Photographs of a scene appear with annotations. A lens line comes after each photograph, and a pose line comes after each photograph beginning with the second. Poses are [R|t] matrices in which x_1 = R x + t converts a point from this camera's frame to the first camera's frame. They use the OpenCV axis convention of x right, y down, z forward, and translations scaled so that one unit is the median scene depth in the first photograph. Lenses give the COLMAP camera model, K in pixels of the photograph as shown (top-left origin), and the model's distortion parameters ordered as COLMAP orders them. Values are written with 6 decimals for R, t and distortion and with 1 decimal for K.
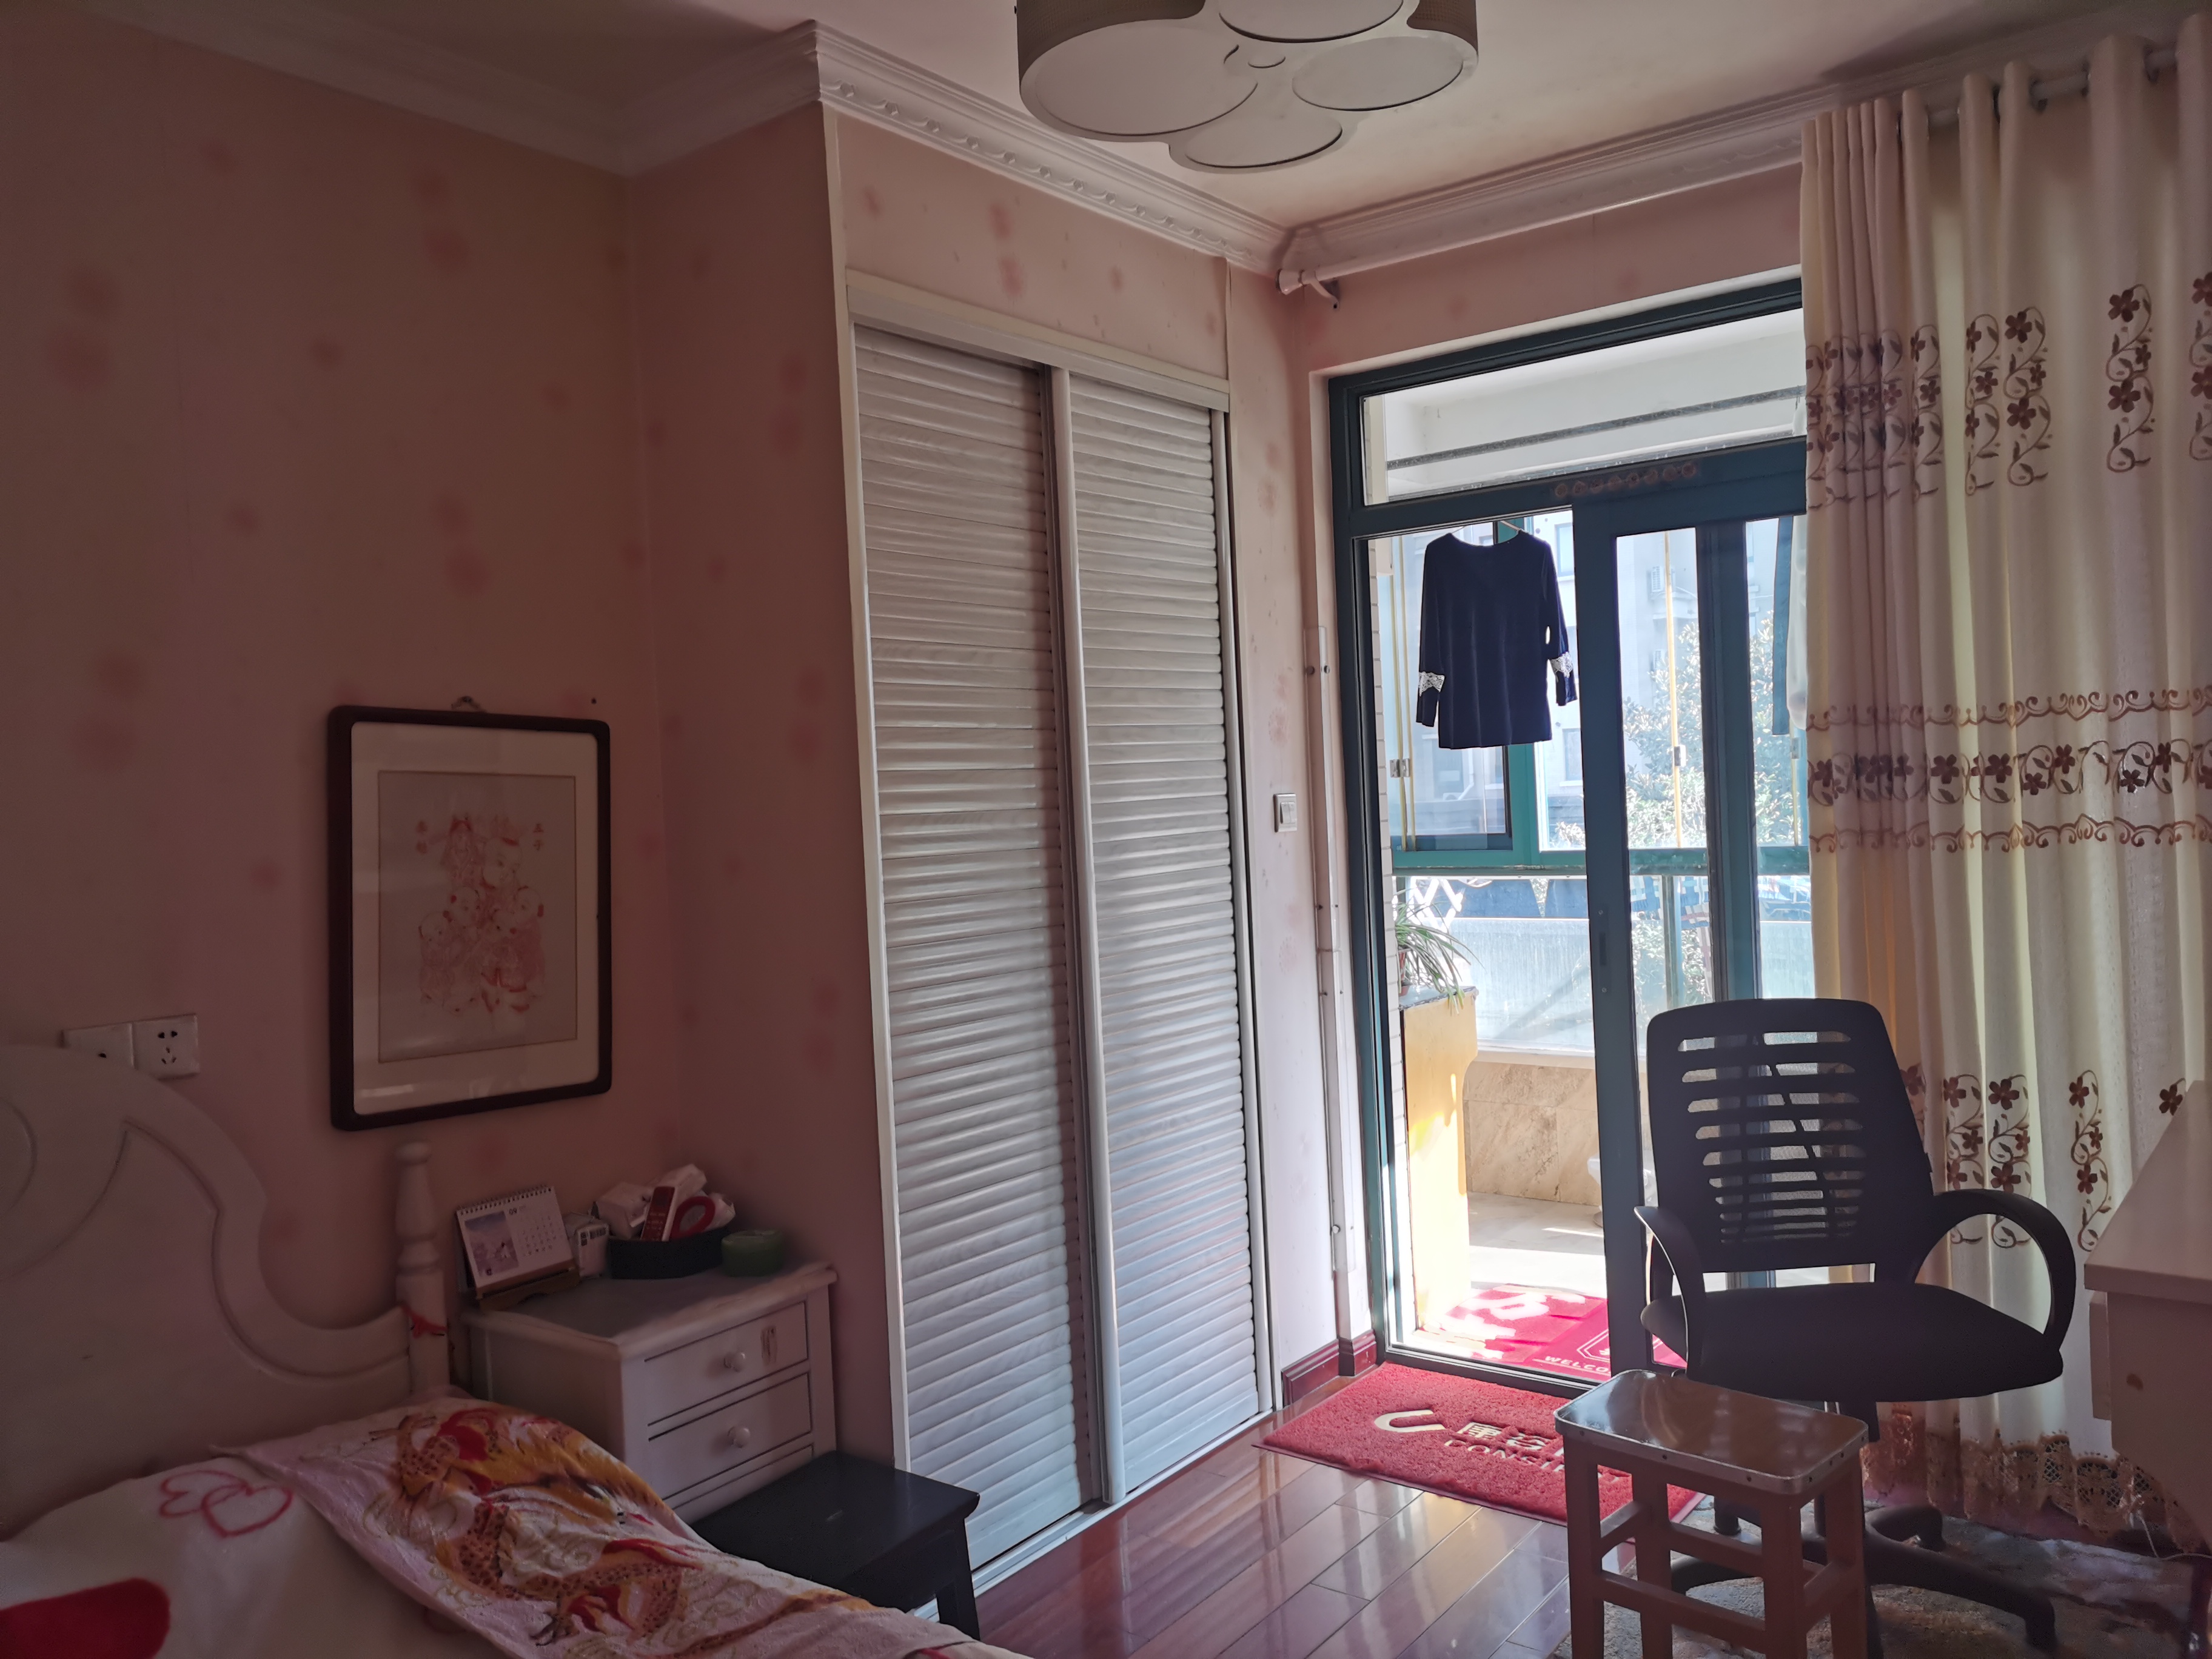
lens RADIAL K [[1692.8, 0, 1106.0], [0, 1692.8, 829.5], [0, 0, 1]] dist [0.000090, -0.000539]
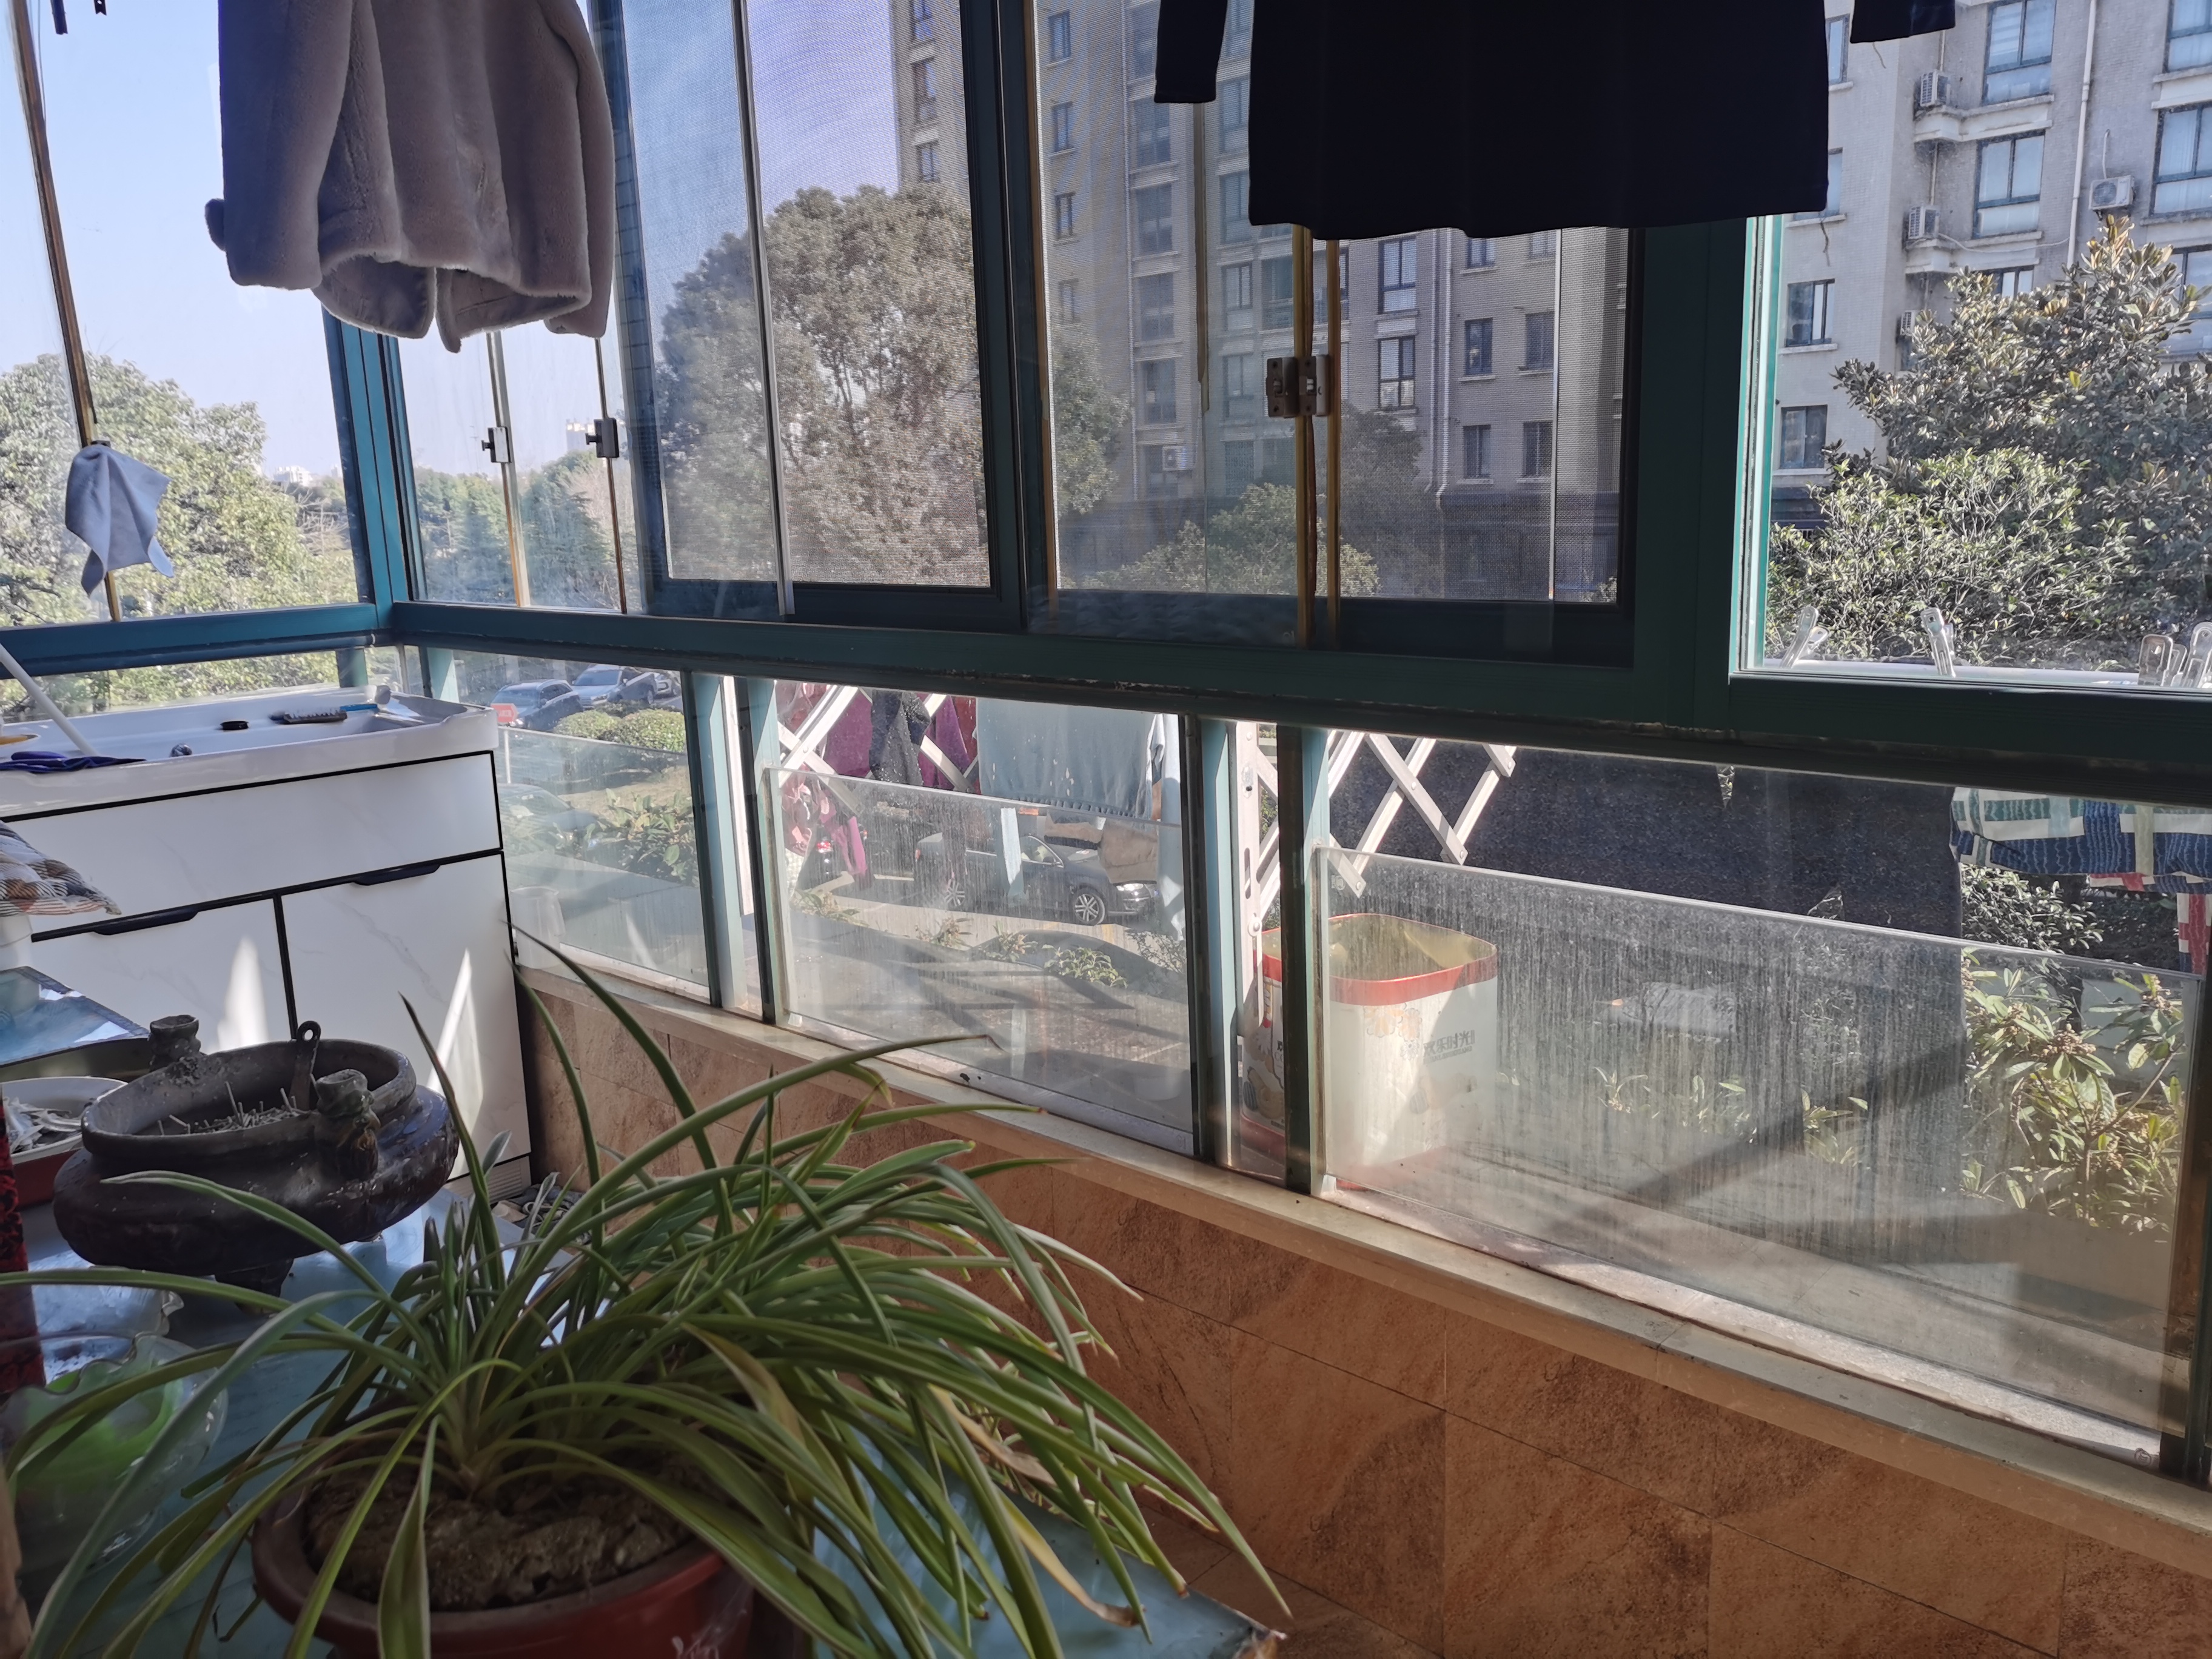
lens RADIAL K [[1720.1, 0, 1106.0], [0, 1720.1, 829.5], [0, 0, 1]] dist [0.048502, -0.000683]
pose [[0.994807, 0.040288, -0.093465, 0.177072], [-0.022705, 0.983023, 0.182070, -0.013408], [0.099213, -0.179002, 0.978833, 0.687798]]
